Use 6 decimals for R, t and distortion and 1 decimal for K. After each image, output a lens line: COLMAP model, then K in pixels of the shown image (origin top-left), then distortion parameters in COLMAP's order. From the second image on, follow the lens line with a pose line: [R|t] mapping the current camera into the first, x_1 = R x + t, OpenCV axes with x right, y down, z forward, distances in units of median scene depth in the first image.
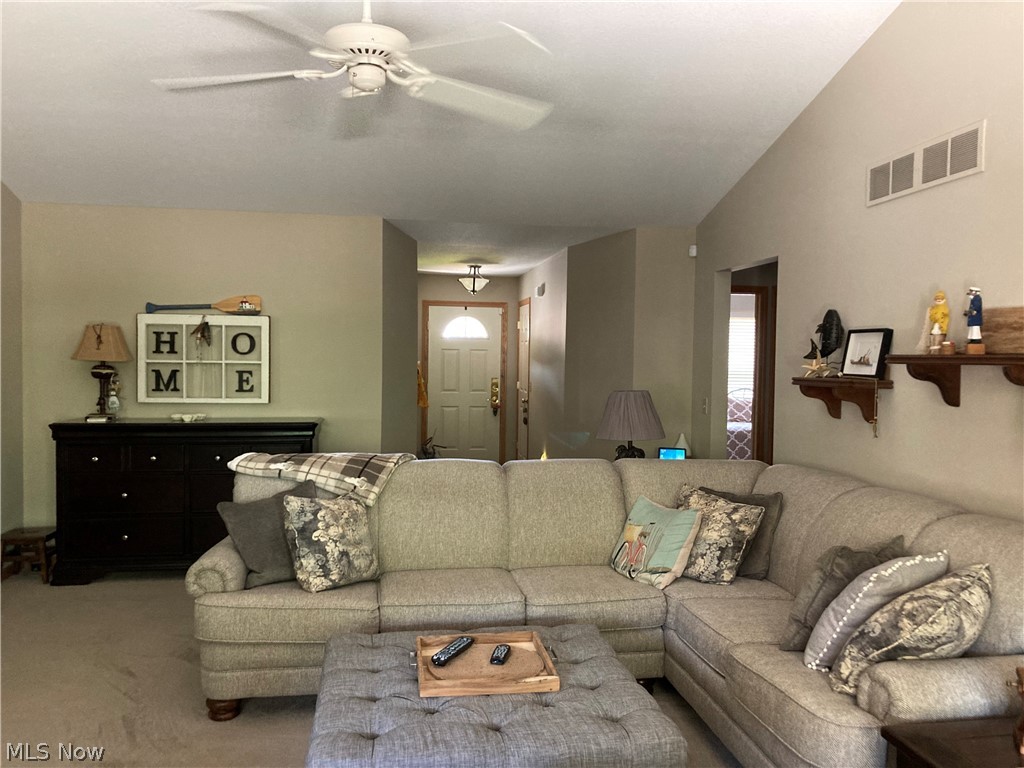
lens RADIAL K [[840.8, 0, 509.1], [0, 840.8, 389.3], [0, 0, 1]] dist [0.042471, -0.078208]
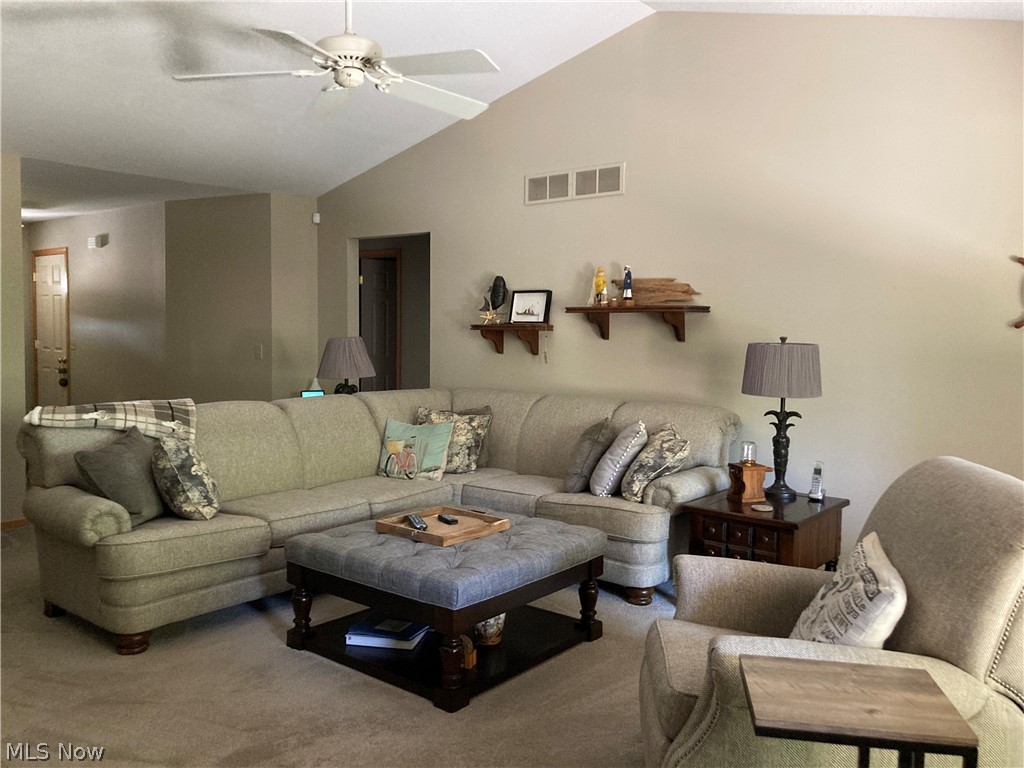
lens RADIAL K [[840.8, 0, 512.2], [0, 840.8, 386.2], [0, 0, 1]] dist [0.042471, -0.078208]
pose [[0.746539, -0.053885, 0.663156, -0.601907], [0.026728, 0.998339, 0.051031, 0.020584], [-0.664805, -0.020372, 0.746739, -0.070121]]
